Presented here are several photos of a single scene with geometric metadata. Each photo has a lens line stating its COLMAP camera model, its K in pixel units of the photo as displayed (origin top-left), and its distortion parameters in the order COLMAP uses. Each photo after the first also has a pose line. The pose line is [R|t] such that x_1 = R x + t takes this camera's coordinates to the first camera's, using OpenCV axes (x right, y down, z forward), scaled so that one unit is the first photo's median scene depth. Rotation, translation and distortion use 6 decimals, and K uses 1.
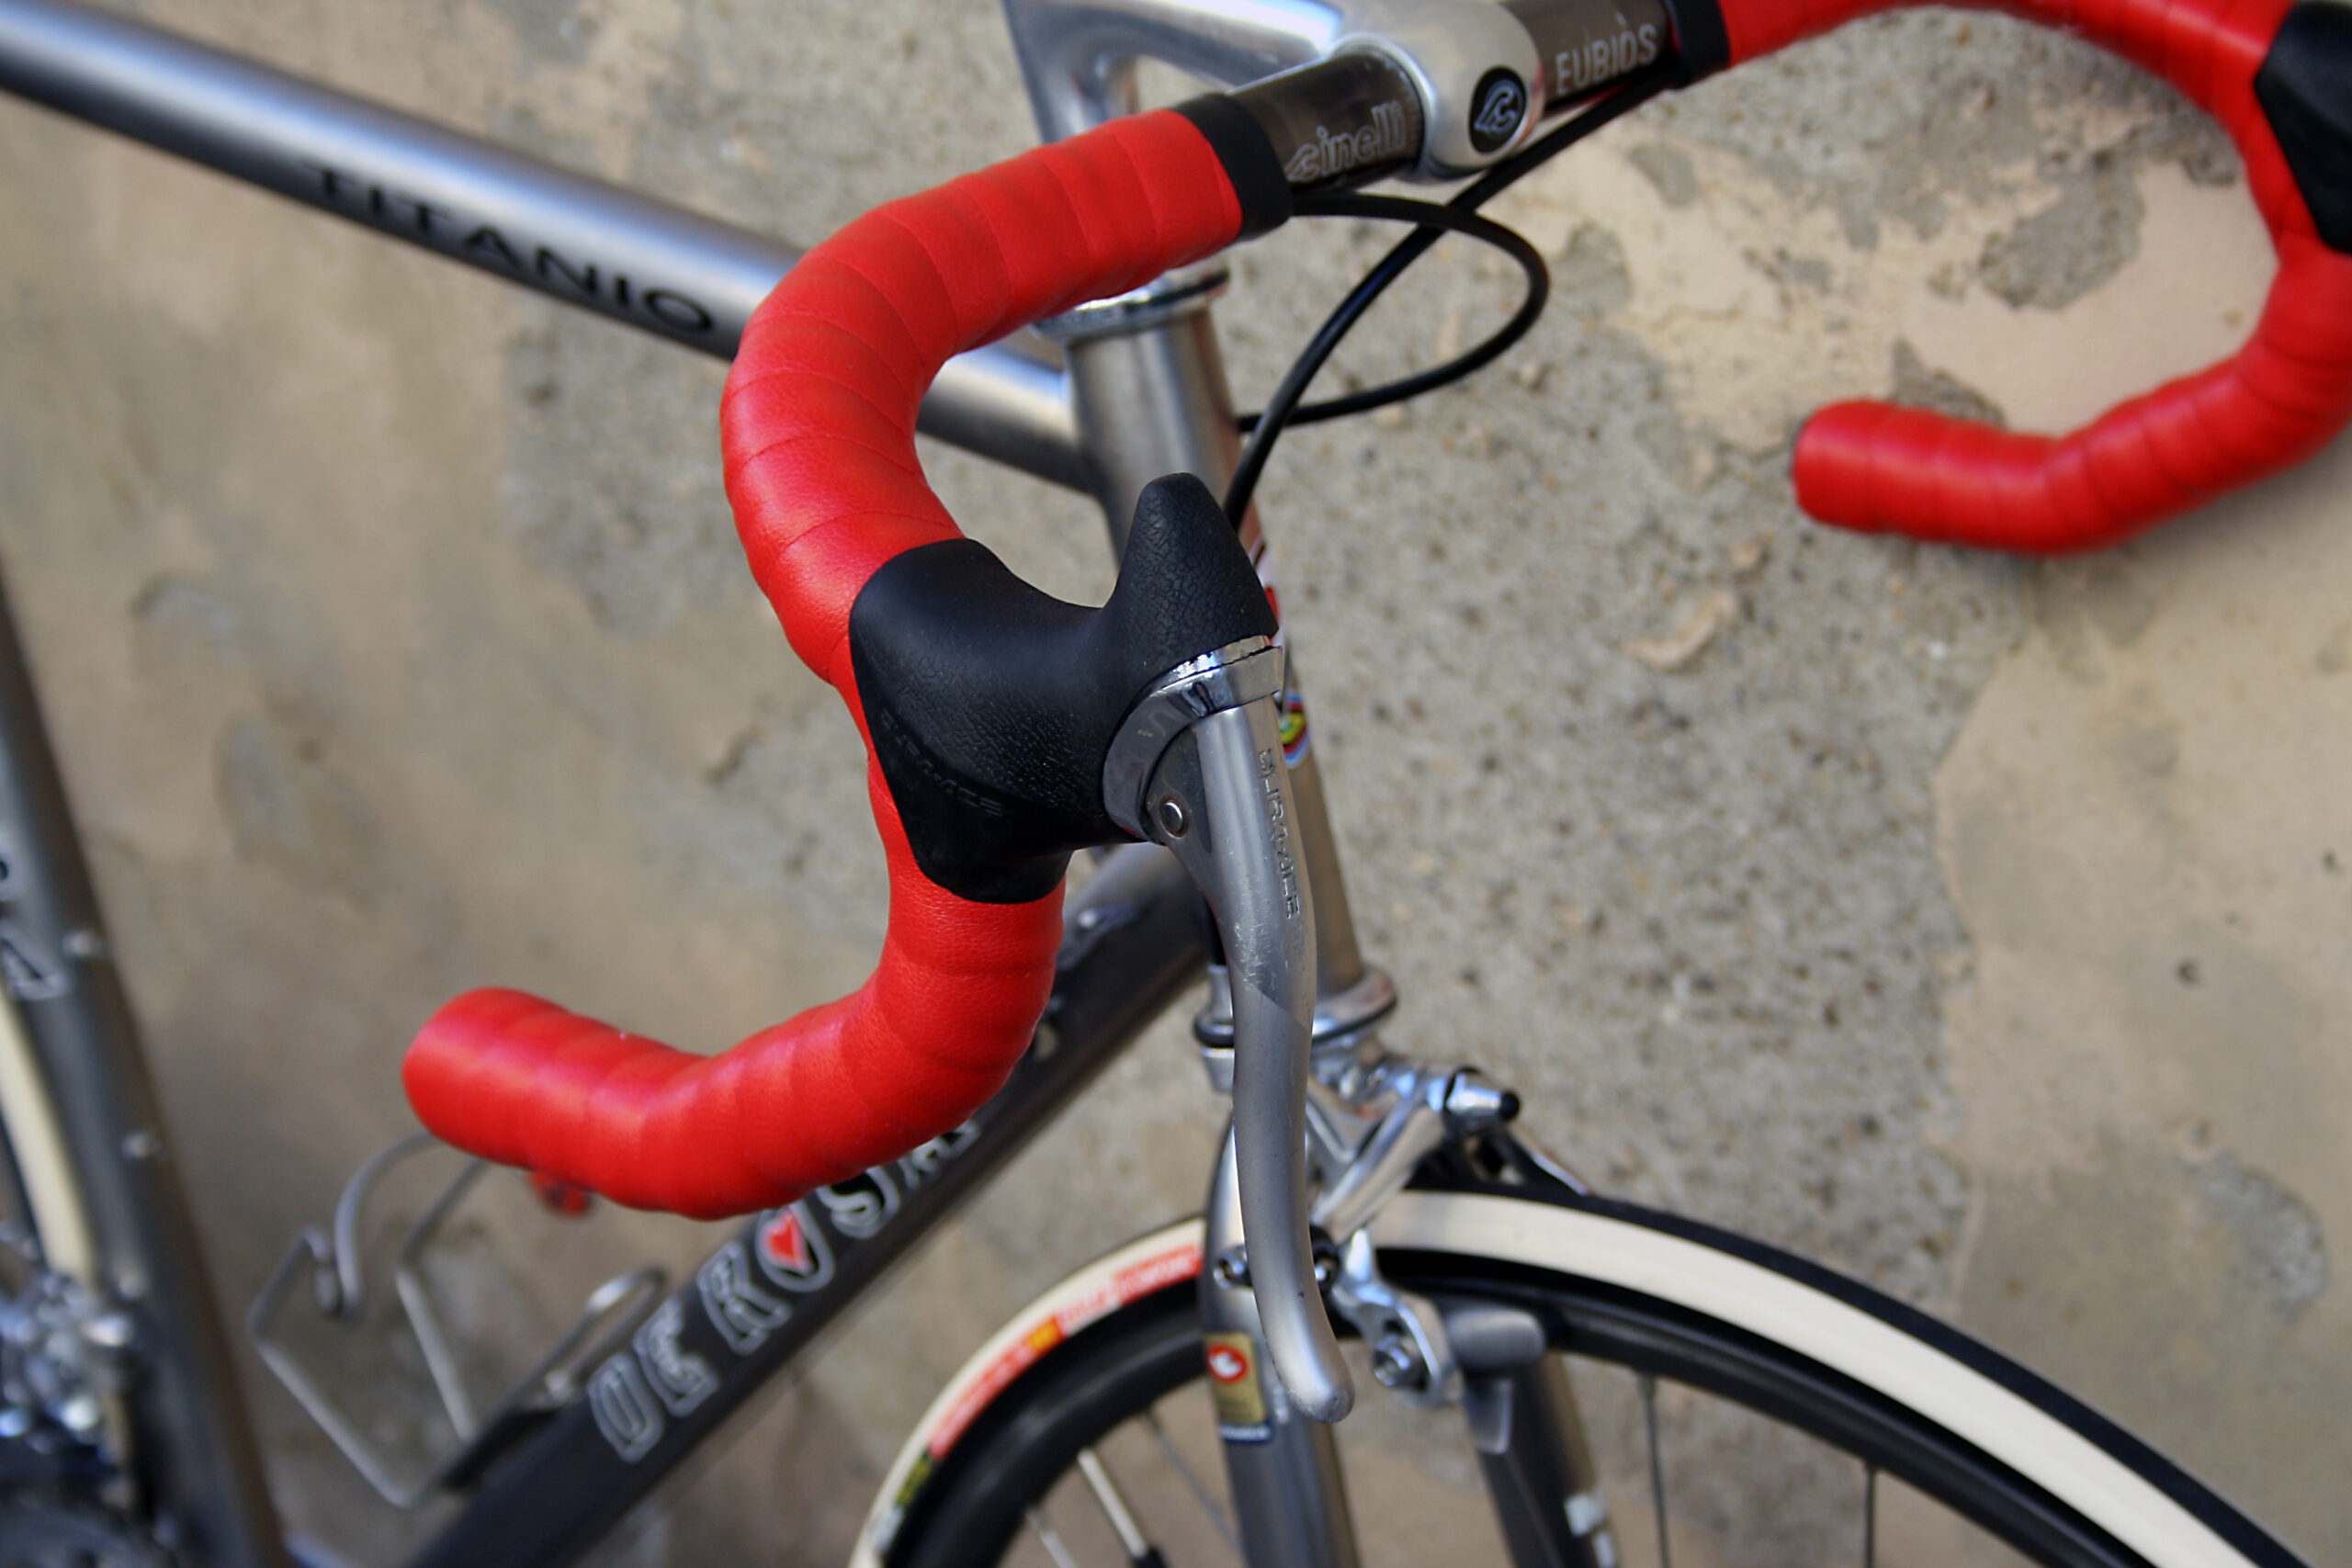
lens RADIAL K [[5369.1, 0, 1193.6], [0, 5369.1, 787.2], [0, 0, 1]] dist [0.073124, 0.000000]
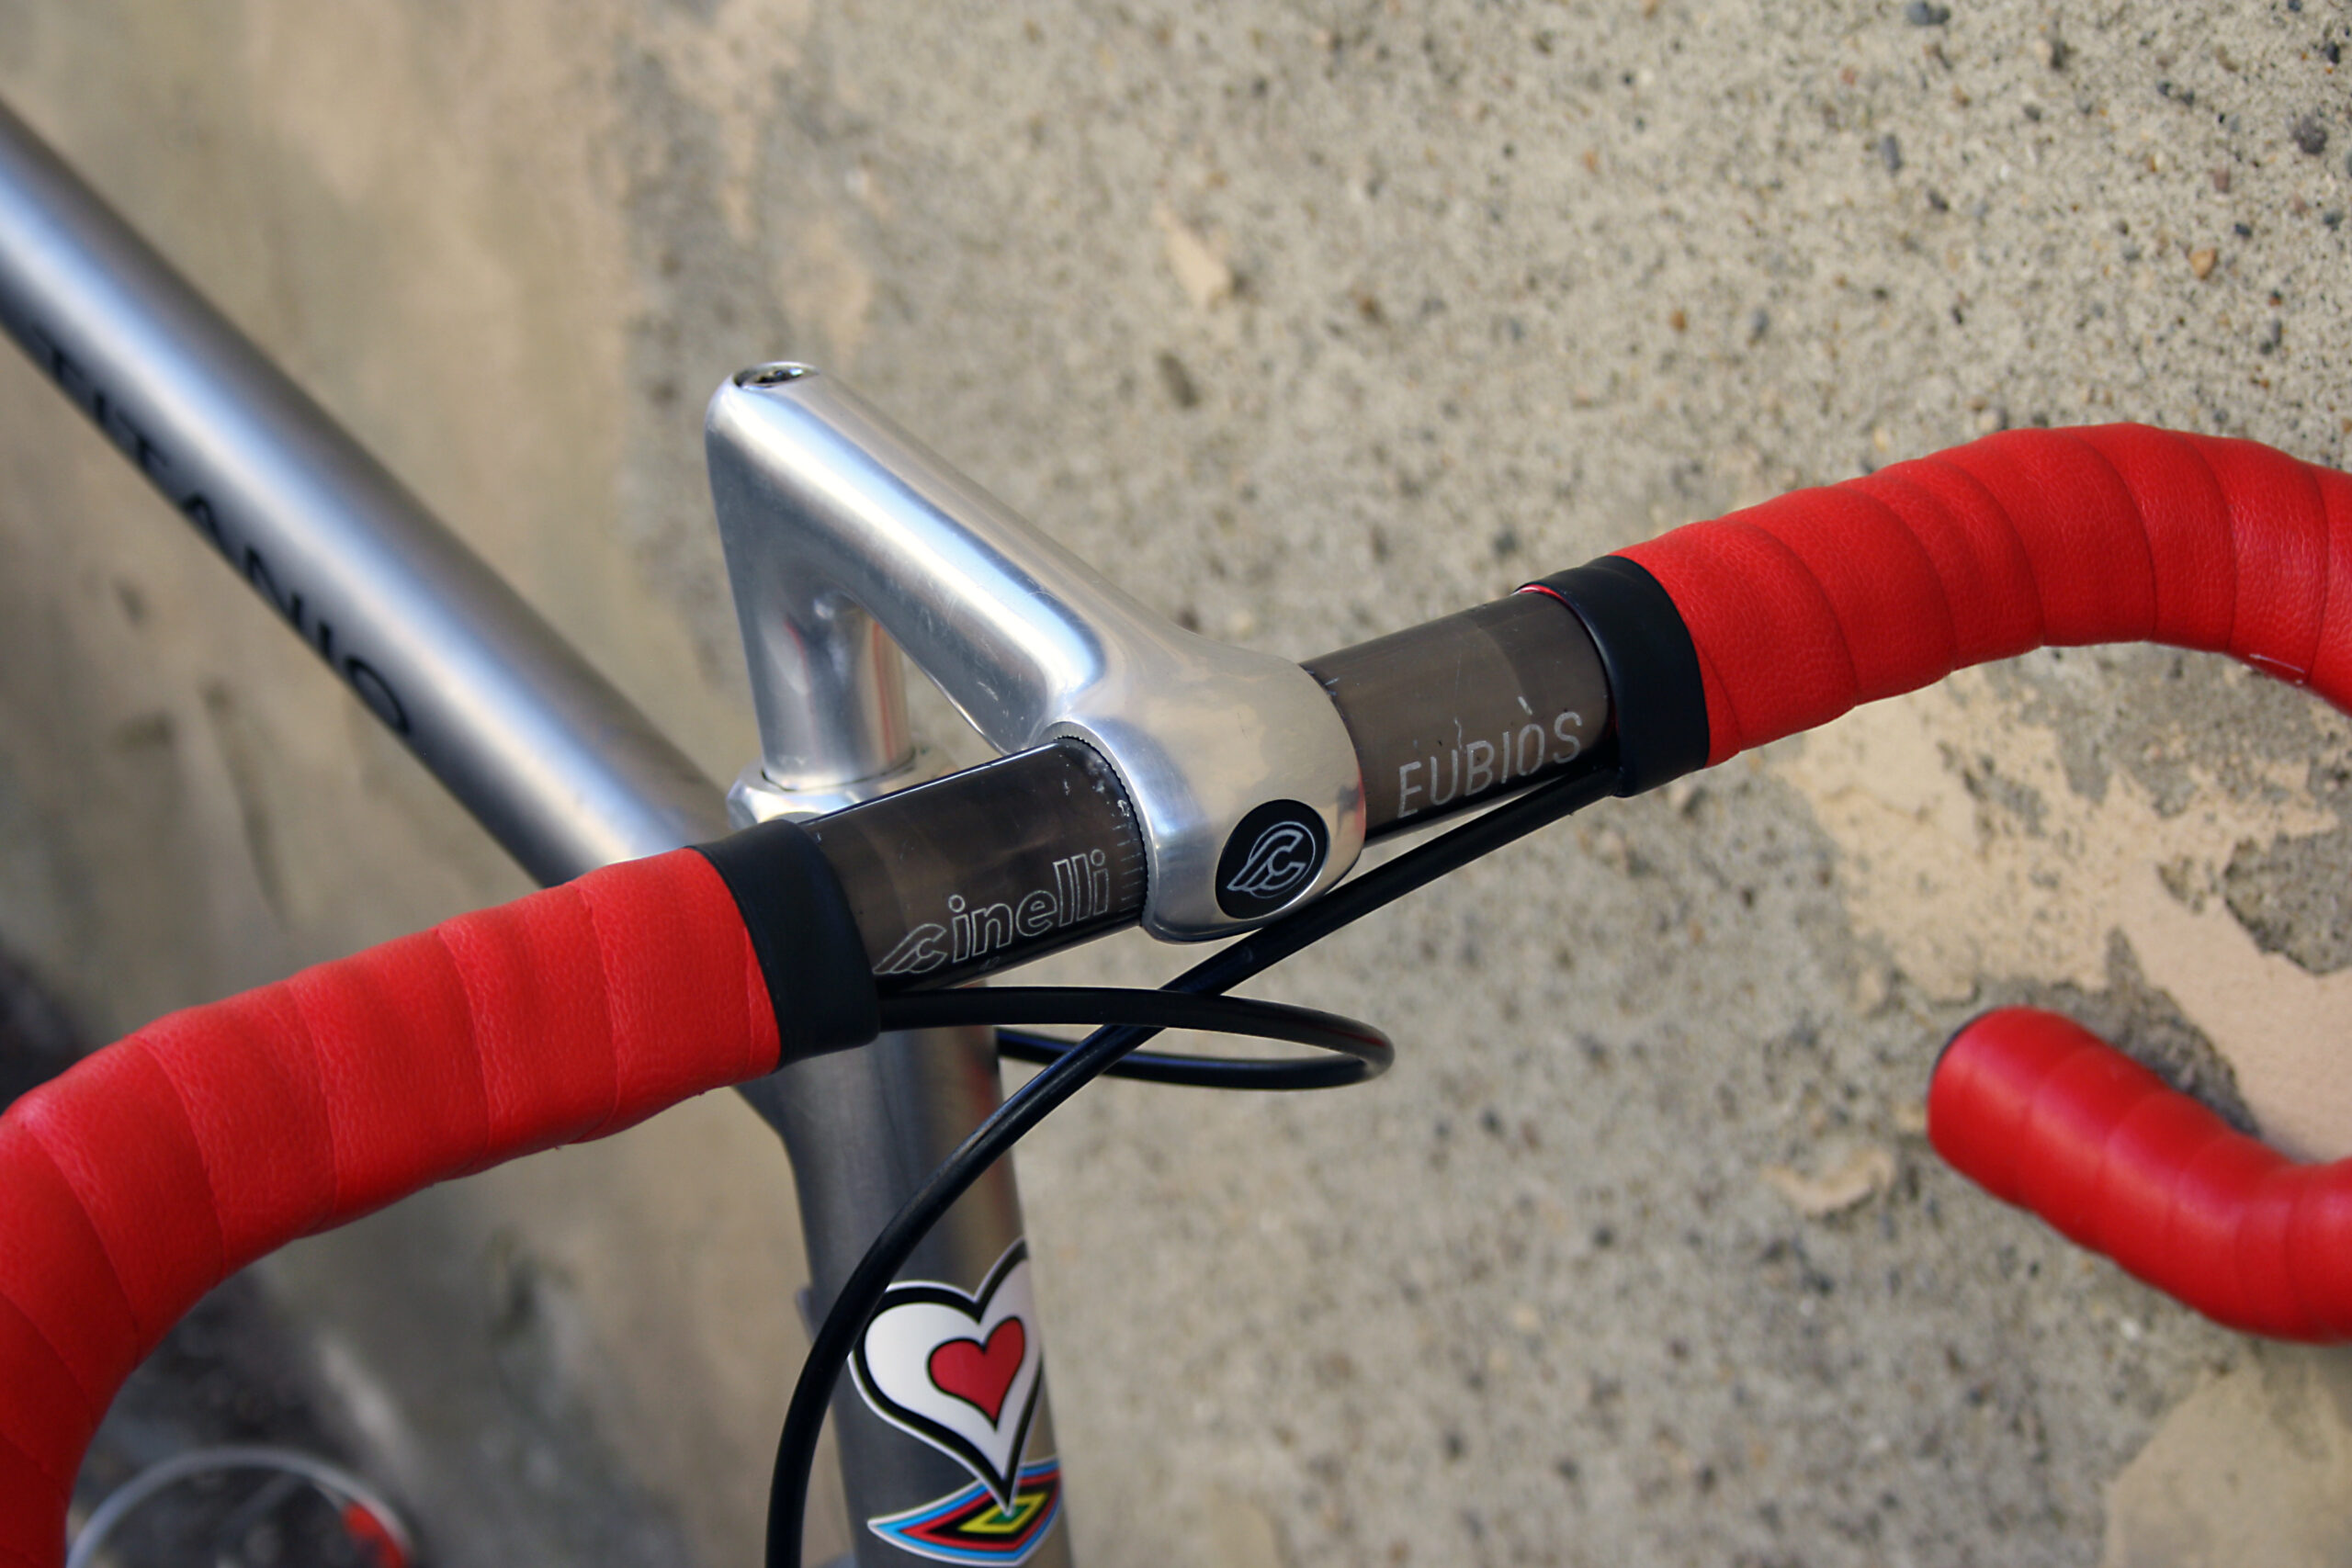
lens RADIAL K [[5532.0, 0, 1196.9], [0, 5532.0, 776.2], [0, 0, 1]] dist [0.064815, 0.000000]
pose [[0.975798, 0.157426, -0.151772, 0.113733], [-0.138284, 0.981902, 0.129403, -0.170072], [0.169396, -0.105284, 0.979908, 0.255089]]
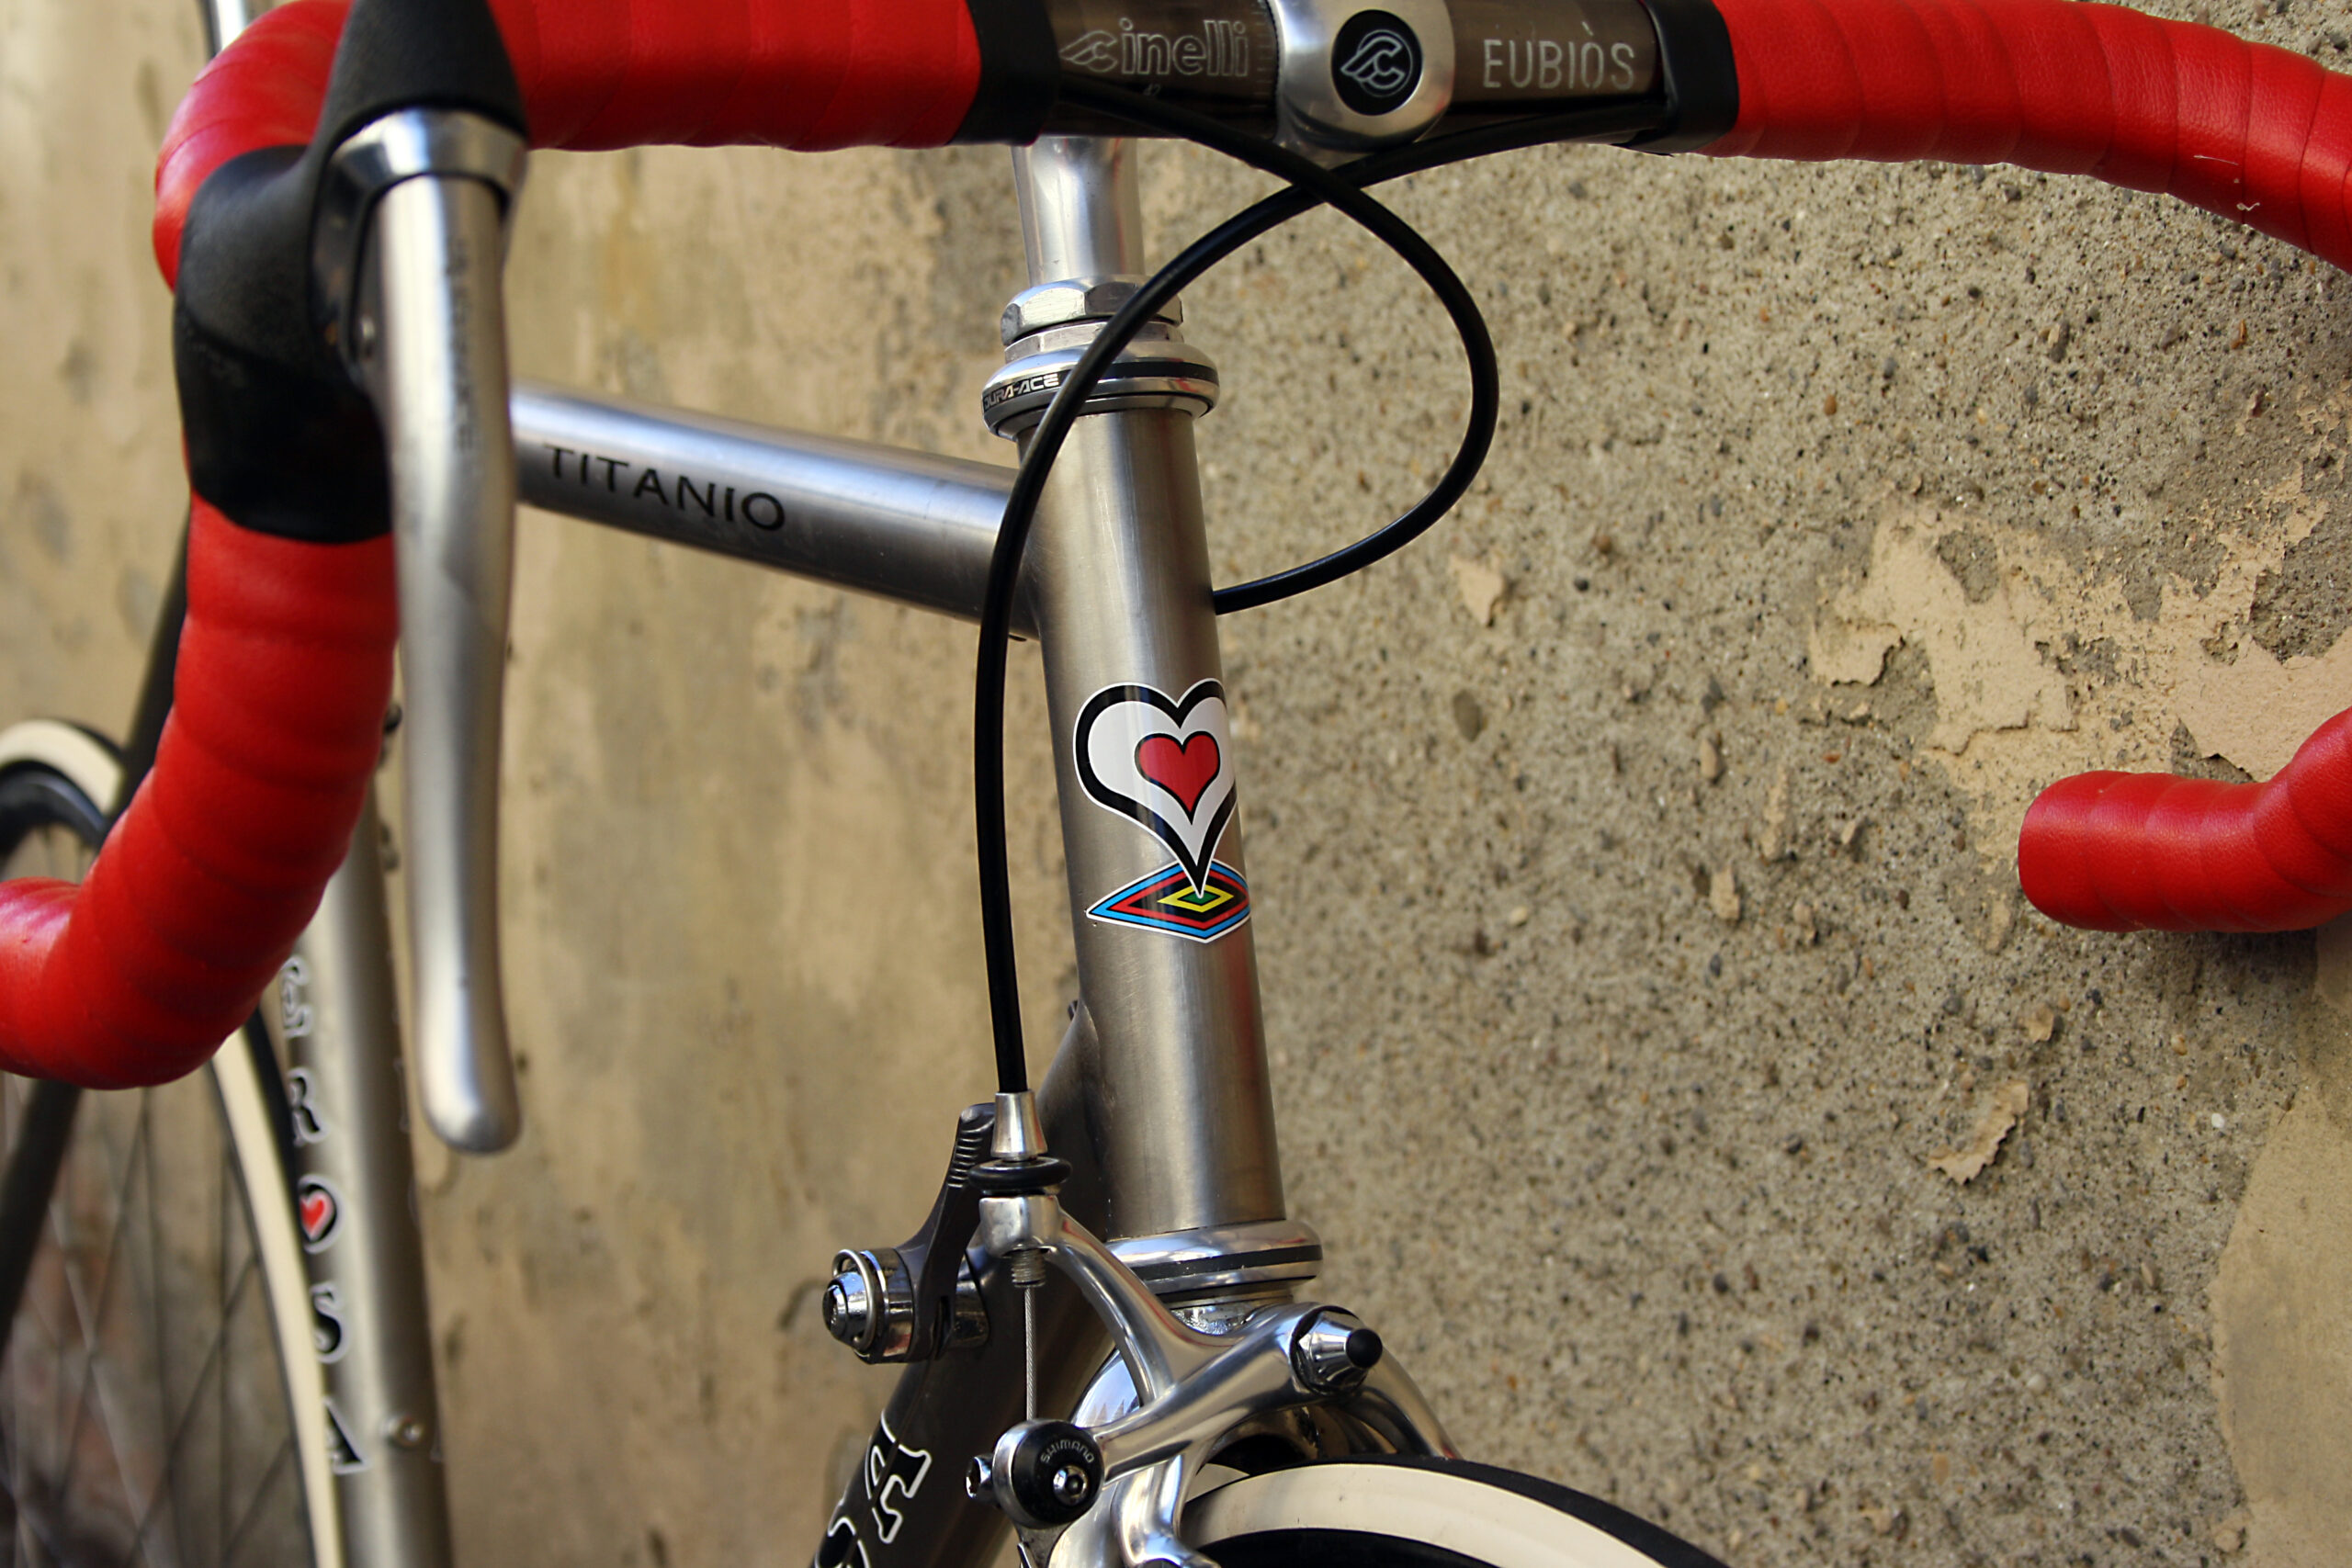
lens RADIAL K [[5033.8, 0, 1169.5], [0, 5033.8, 783.9], [0, 0, 1]] dist [0.045365, 0.000000]
pose [[0.943520, 0.080583, -0.321366, 0.223730], [-0.173034, 0.947026, -0.270557, 0.157821], [0.282539, 0.310883, 0.907482, 0.226352]]
